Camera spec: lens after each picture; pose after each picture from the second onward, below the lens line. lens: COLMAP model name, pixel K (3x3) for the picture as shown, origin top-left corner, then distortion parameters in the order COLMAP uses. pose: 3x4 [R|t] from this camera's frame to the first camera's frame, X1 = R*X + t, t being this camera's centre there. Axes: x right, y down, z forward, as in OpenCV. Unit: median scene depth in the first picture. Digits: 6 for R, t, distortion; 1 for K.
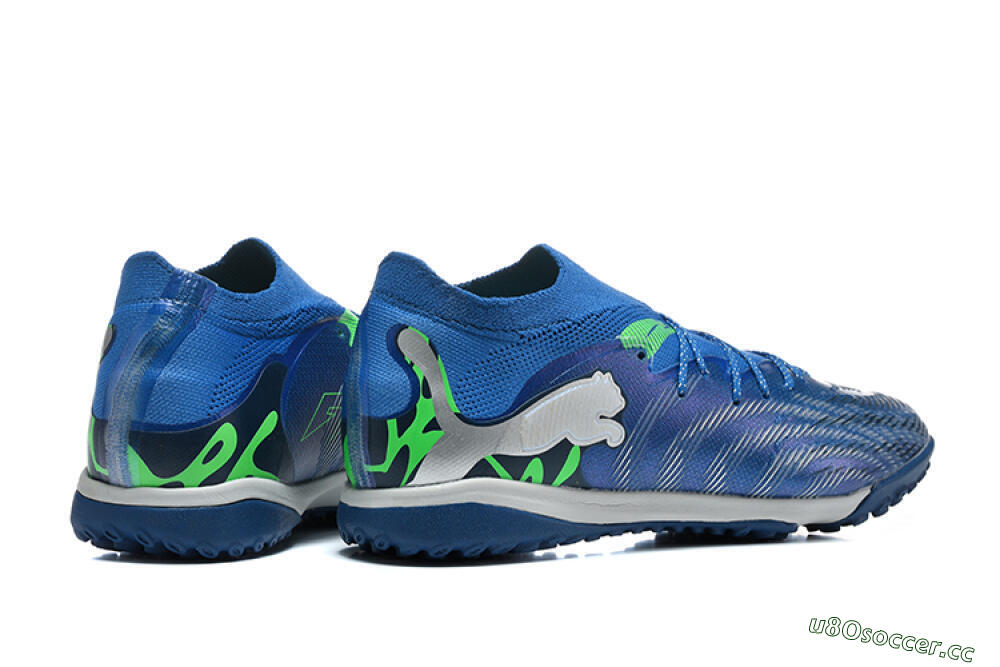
lens RADIAL K [[3013.7, 0, 500.0], [0, 3013.7, 333.5], [0, 0, 1]] dist [-0.112307, -0.297431]
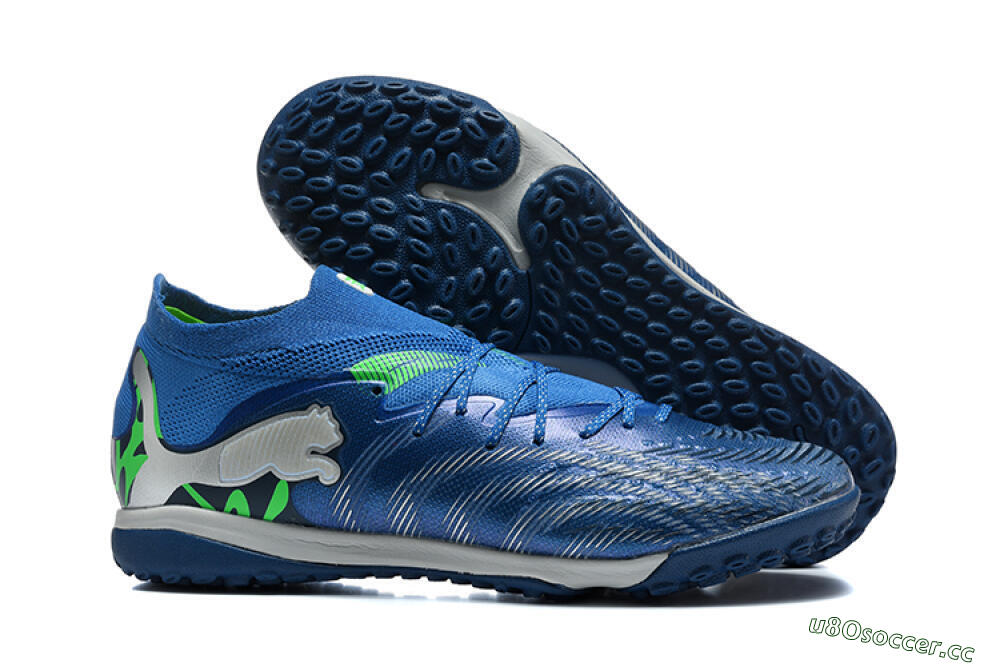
lens RADIAL K [[3013.7, 0, 500.0], [0, 3013.7, 333.5], [0, 0, 1]] dist [-0.112307, -0.297431]
pose [[0.759620, 0.038709, -0.649214, 0.694222], [-0.030548, 0.999249, 0.023837, -0.034158], [0.649650, 0.001725, 0.760232, 0.316780]]
